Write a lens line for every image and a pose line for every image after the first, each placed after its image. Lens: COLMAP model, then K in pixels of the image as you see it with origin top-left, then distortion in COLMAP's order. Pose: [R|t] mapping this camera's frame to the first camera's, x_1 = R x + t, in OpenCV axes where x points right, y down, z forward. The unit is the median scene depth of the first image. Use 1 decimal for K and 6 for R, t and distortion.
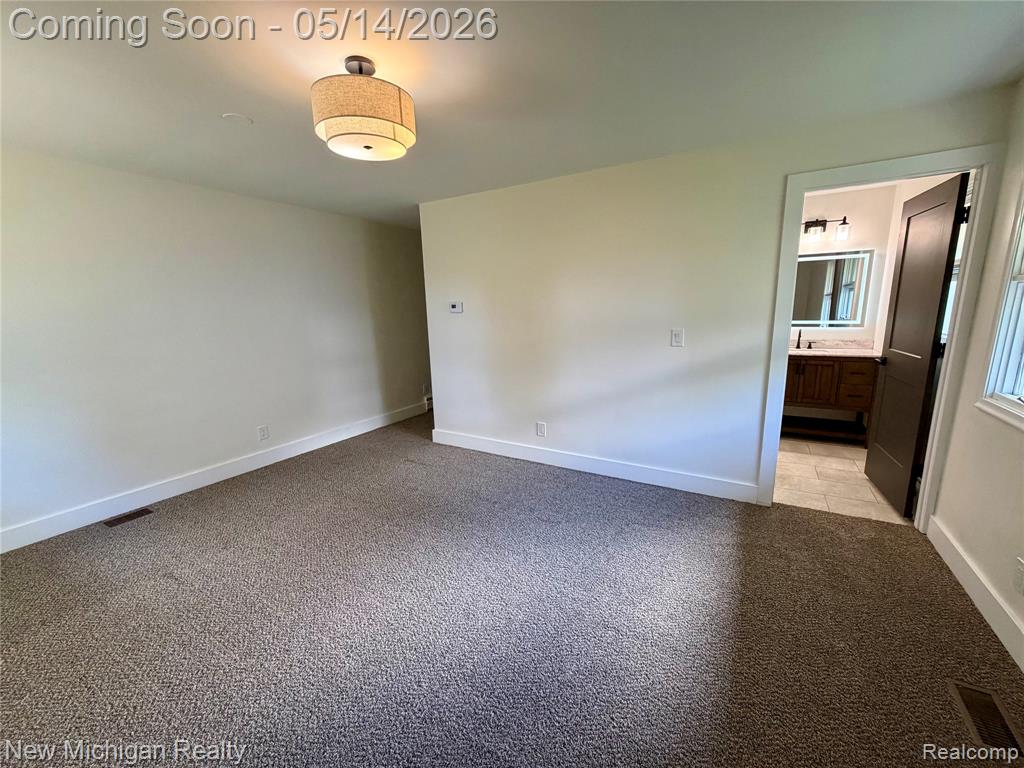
lens RADIAL K [[405.6, 0, 512.0], [0, 405.6, 384.0], [0, 0, 1]] dist [0.000788, -0.000042]
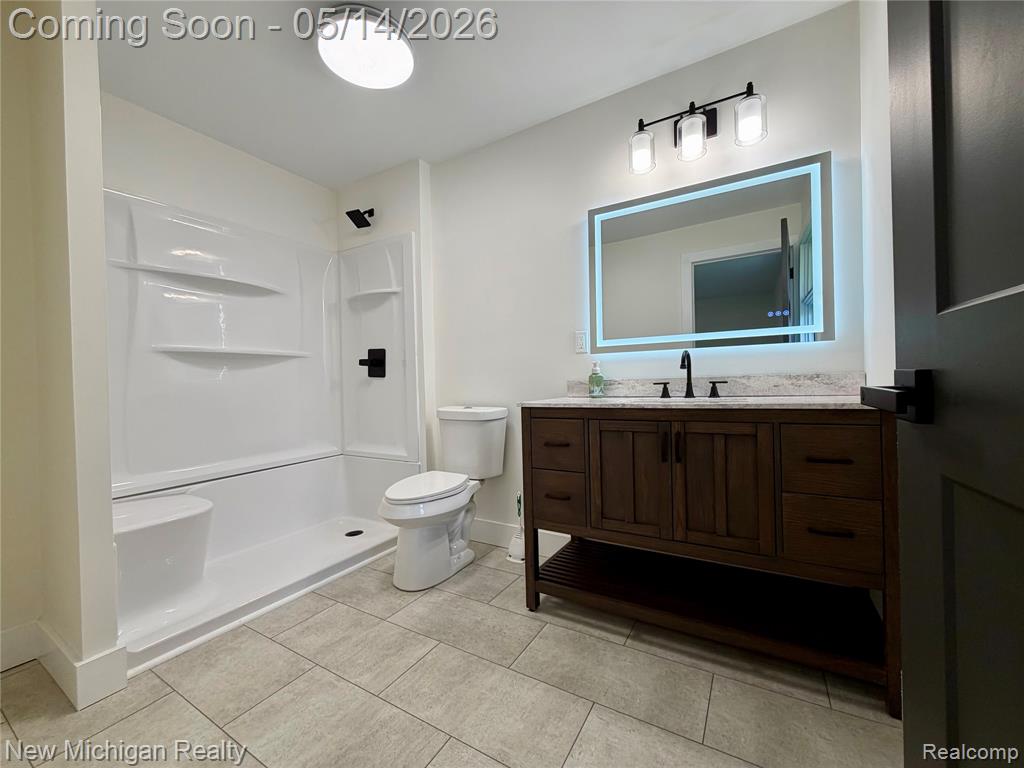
lens RADIAL K [[405.6, 0, 512.0], [0, 405.6, 384.0], [0, 0, 1]] dist [0.000788, -0.000042]
pose [[0.999948, 0.007689, -0.006634, 0.573012], [-0.008816, 0.981494, -0.191288, -0.020763], [0.005041, 0.191336, 0.981512, 0.637747]]
